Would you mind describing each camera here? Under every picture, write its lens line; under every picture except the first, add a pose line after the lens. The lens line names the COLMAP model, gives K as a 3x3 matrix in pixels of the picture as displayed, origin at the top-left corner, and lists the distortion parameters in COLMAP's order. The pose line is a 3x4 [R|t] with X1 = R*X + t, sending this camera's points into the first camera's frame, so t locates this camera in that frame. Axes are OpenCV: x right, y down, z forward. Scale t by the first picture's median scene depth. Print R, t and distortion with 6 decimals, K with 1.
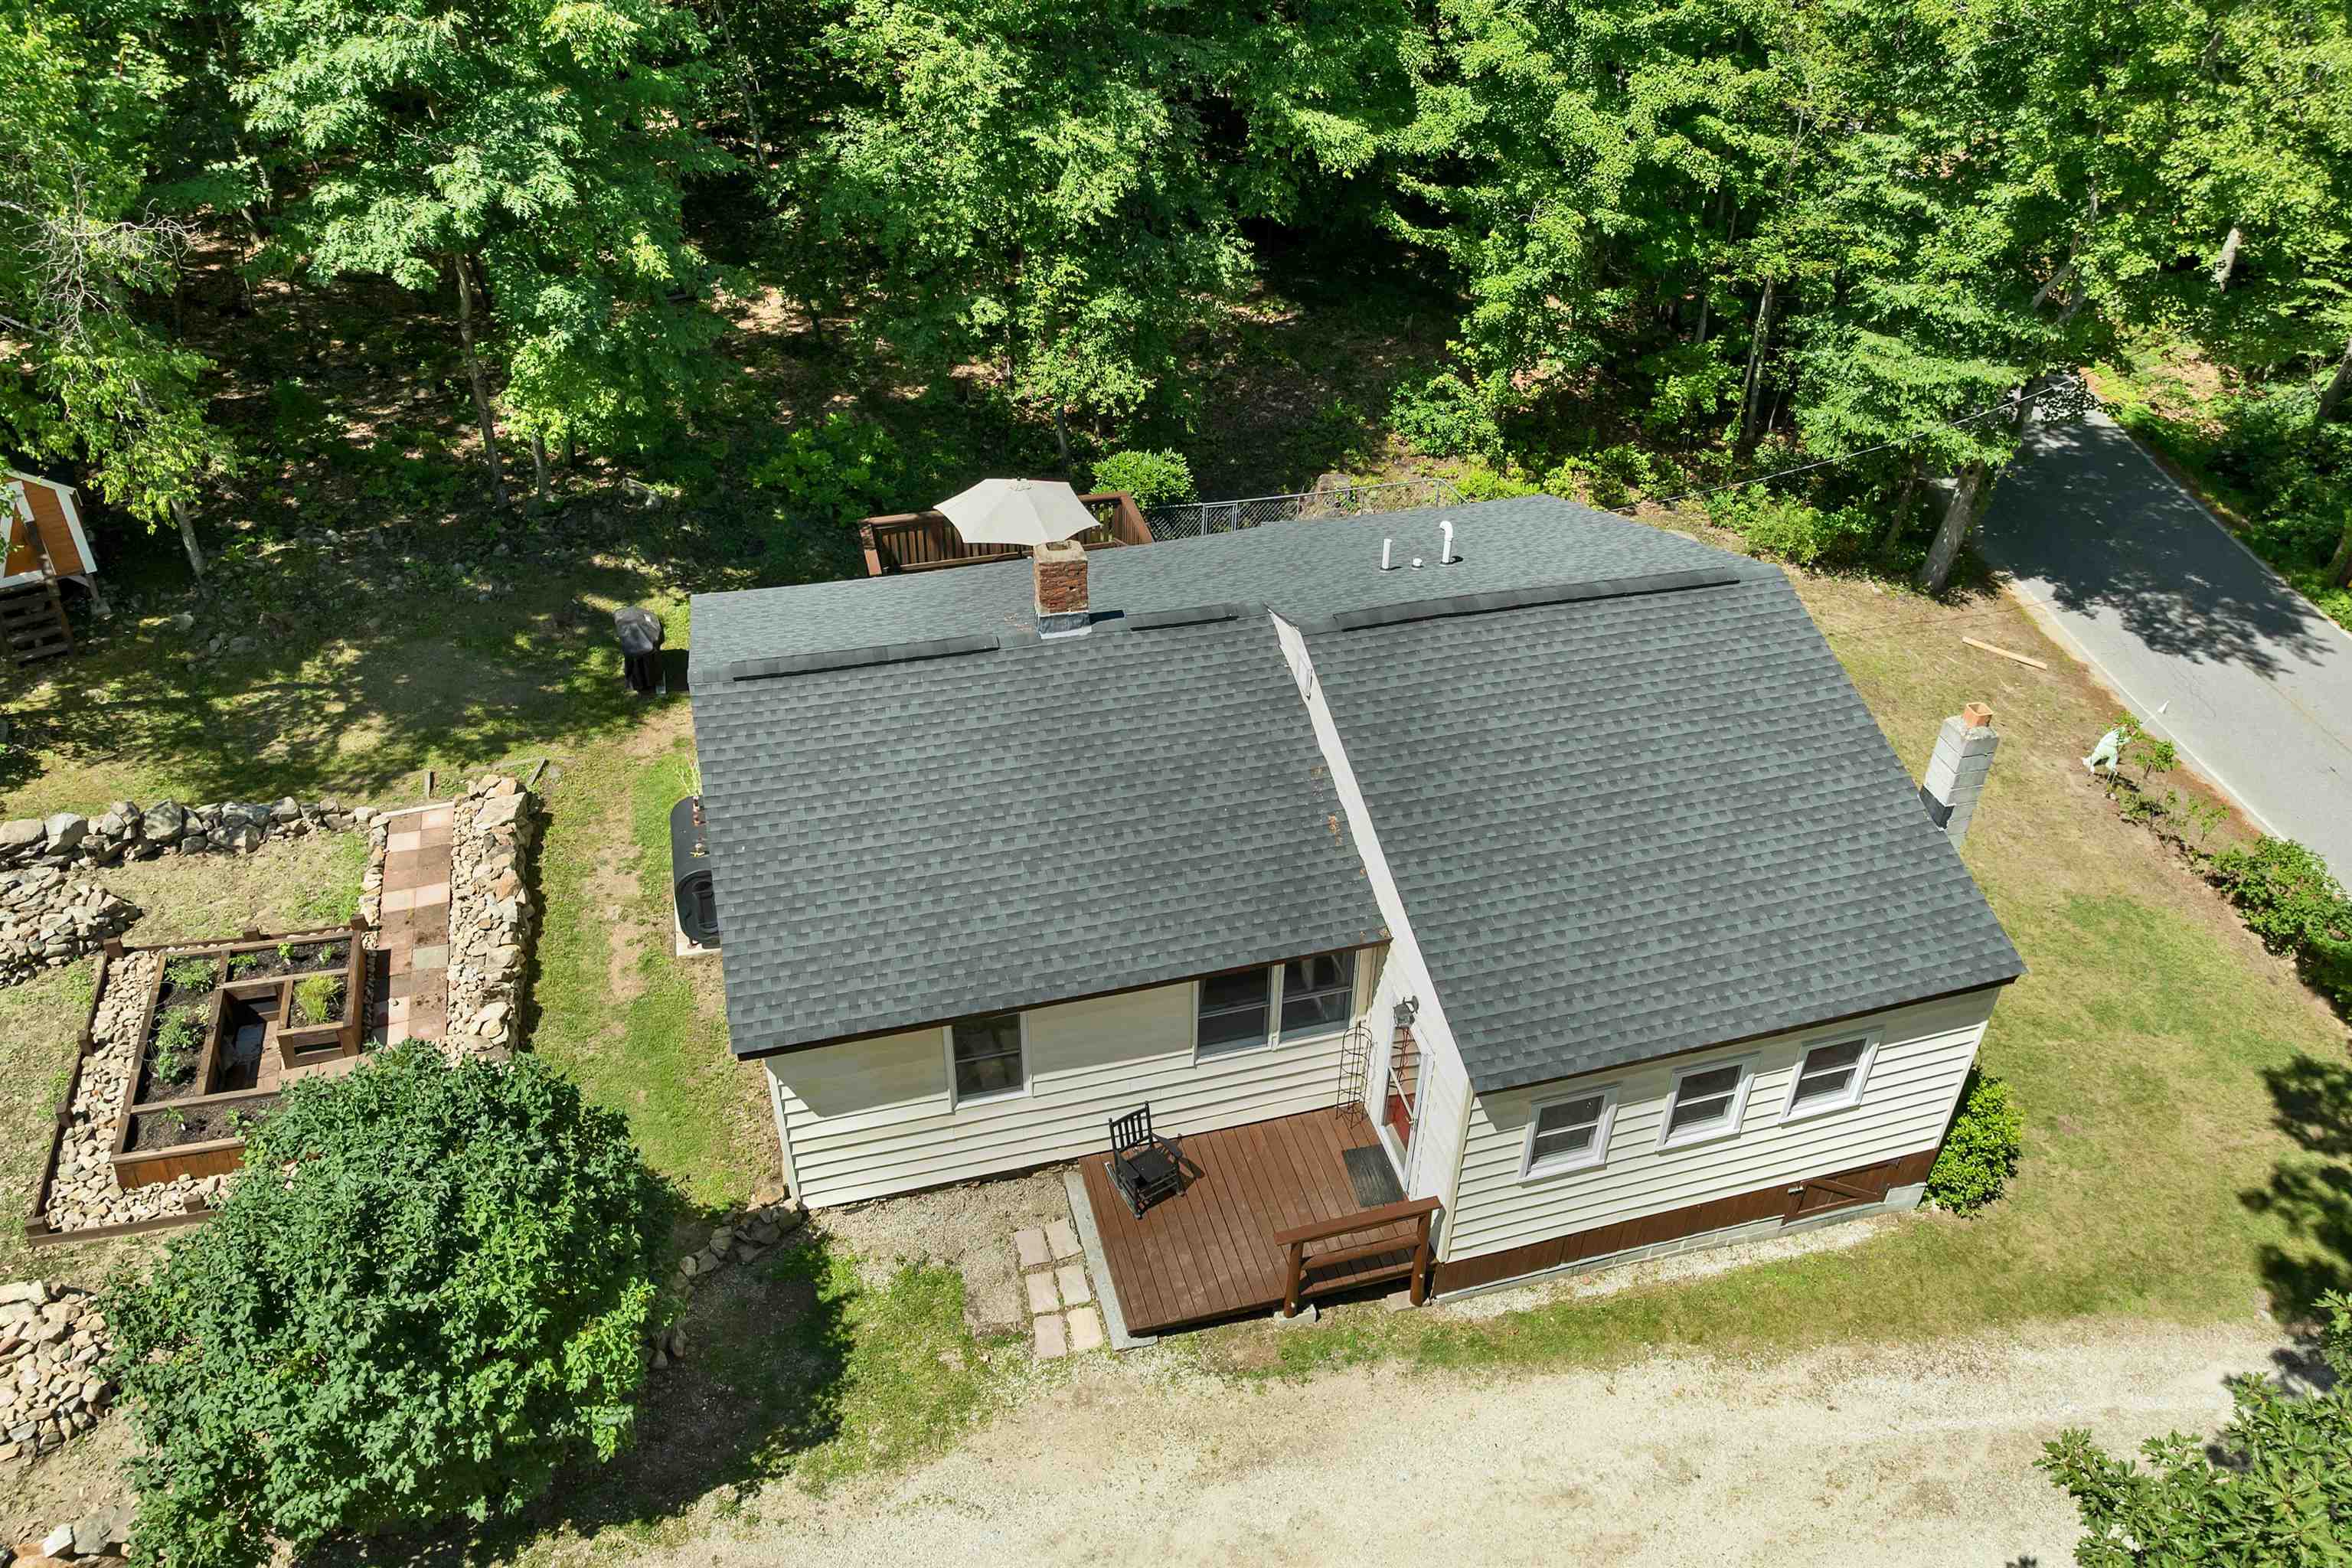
lens RADIAL K [[1672.5, 0, 1179.2], [0, 1672.5, 746.5], [0, 0, 1]] dist [-0.051826, 0.006093]
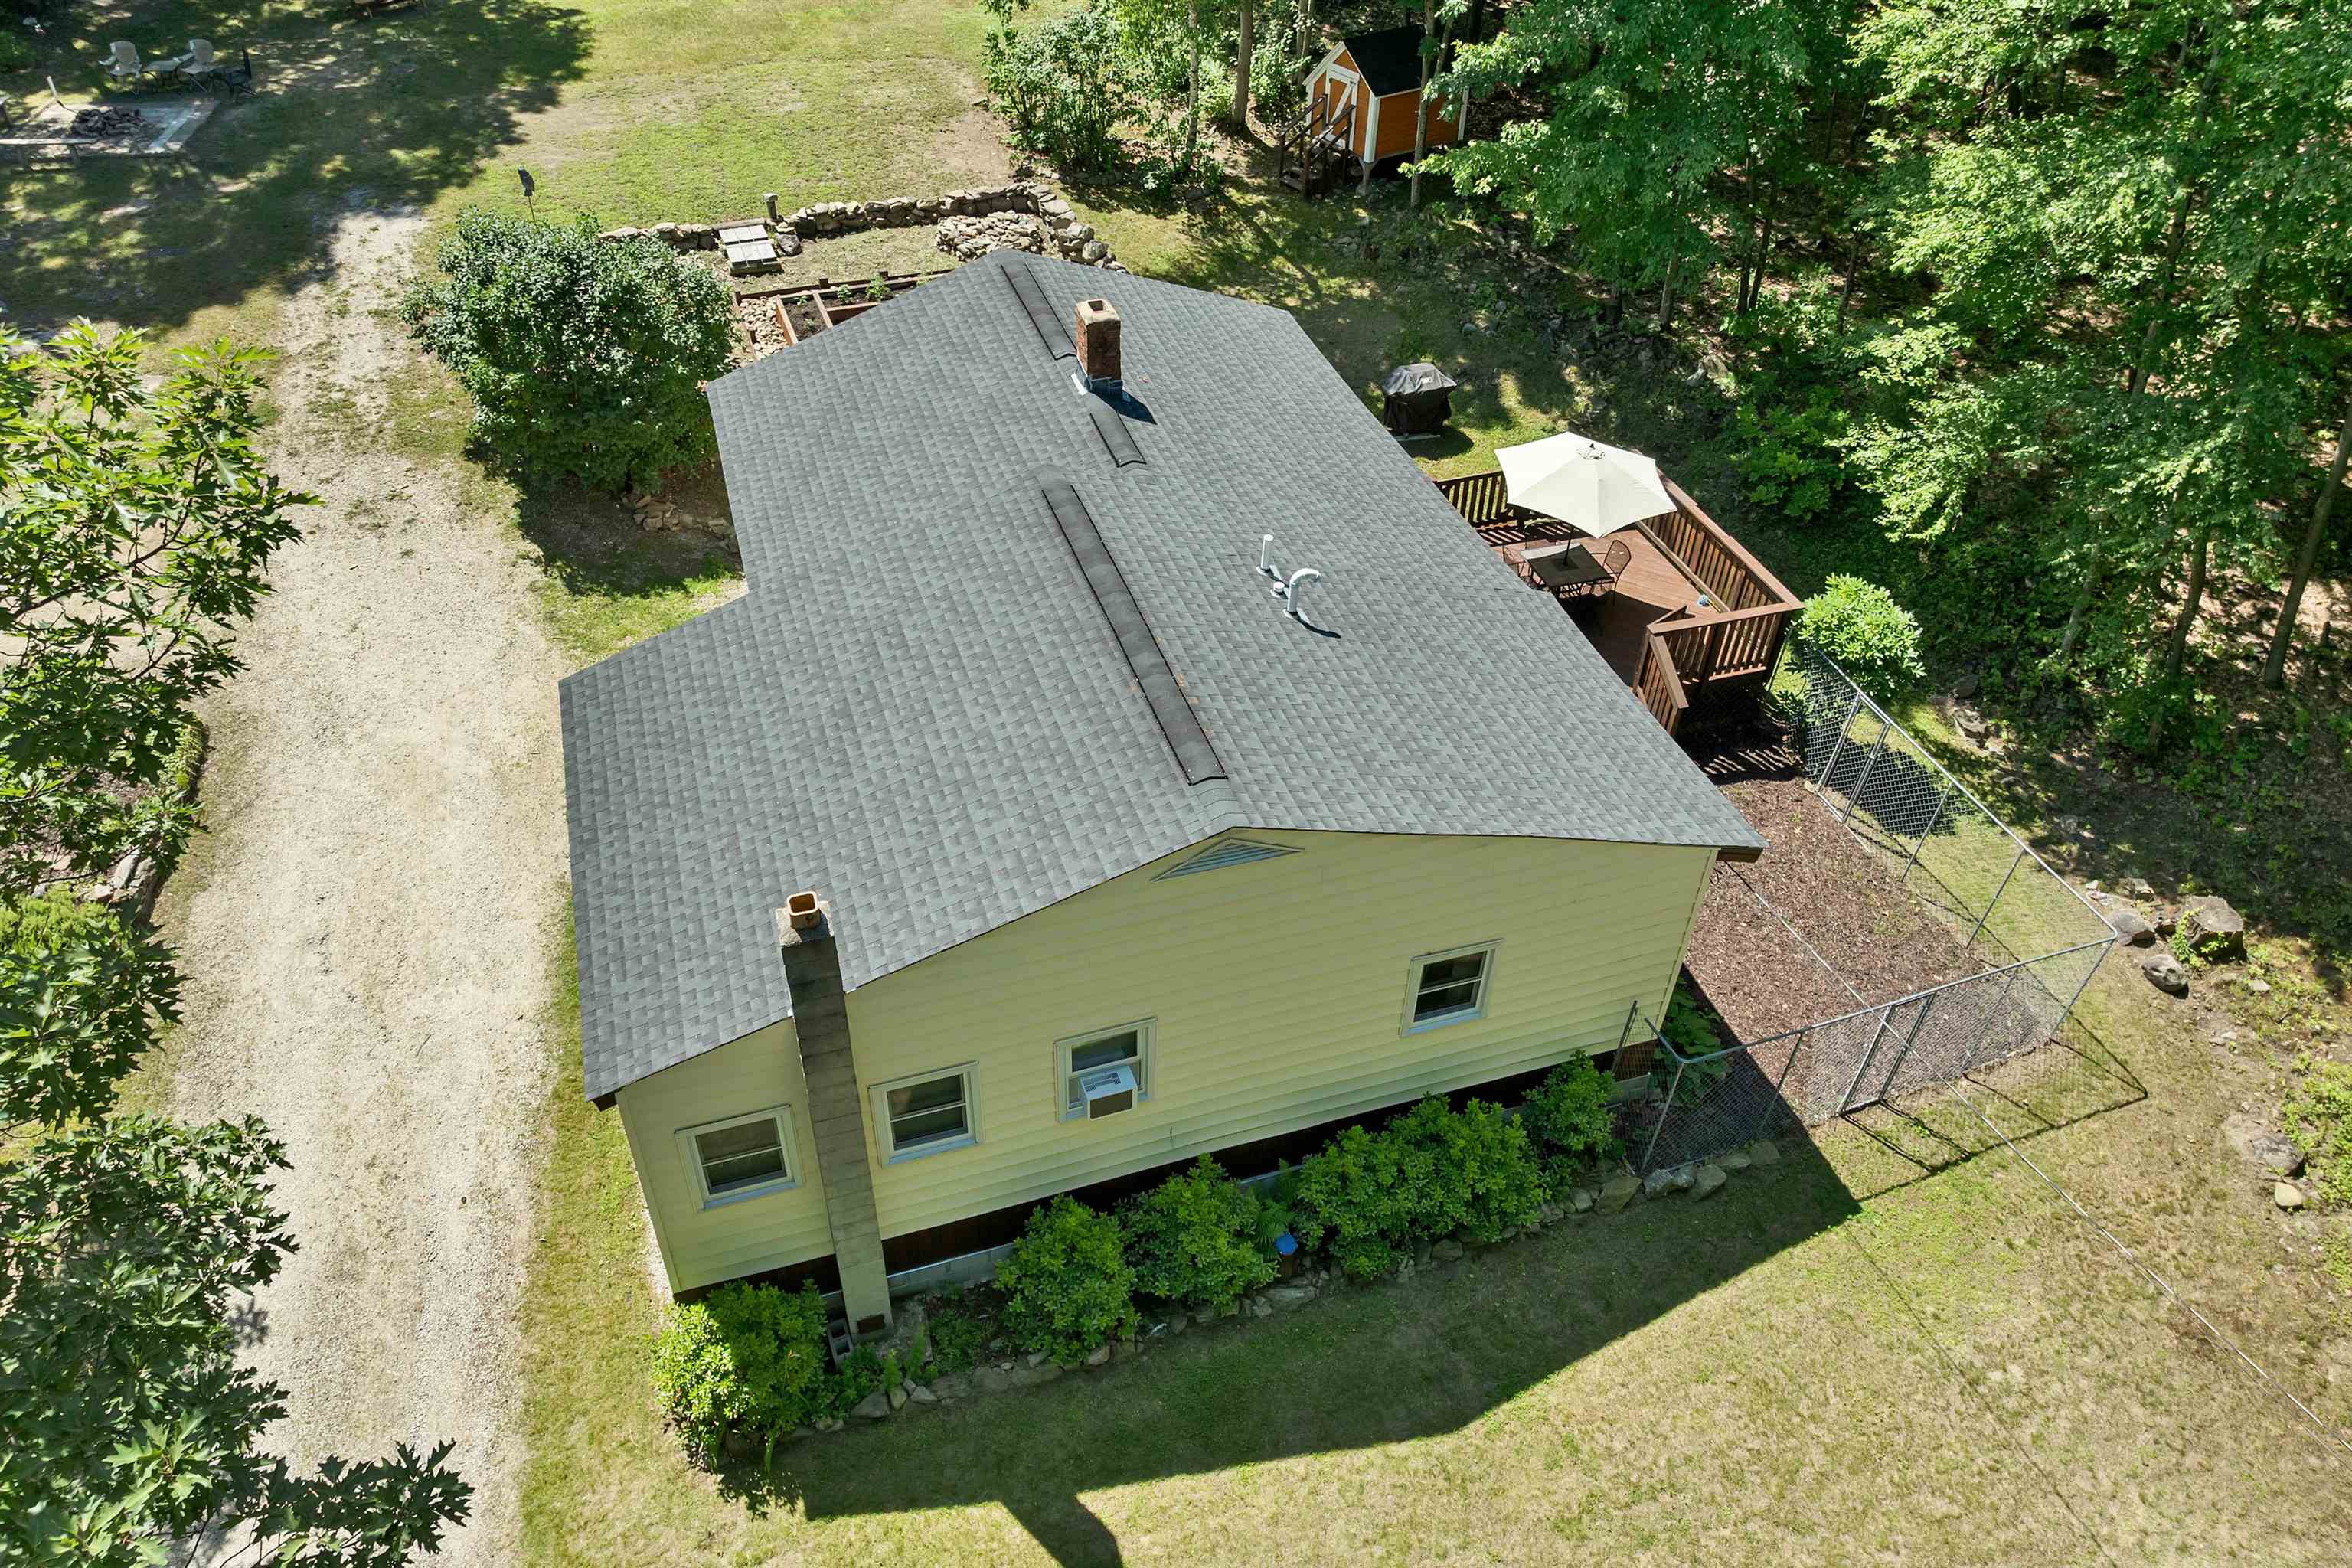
lens RADIAL K [[1682.6, 0, 1179.6], [0, 1682.6, 737.7], [0, 0, 1]] dist [-0.045581, 0.005724]
pose [[0.045471, 0.609502, -0.791479, 0.727543], [-0.590944, 0.655214, 0.470617, -0.364939], [0.805430, 0.446320, 0.389975, 0.571281]]
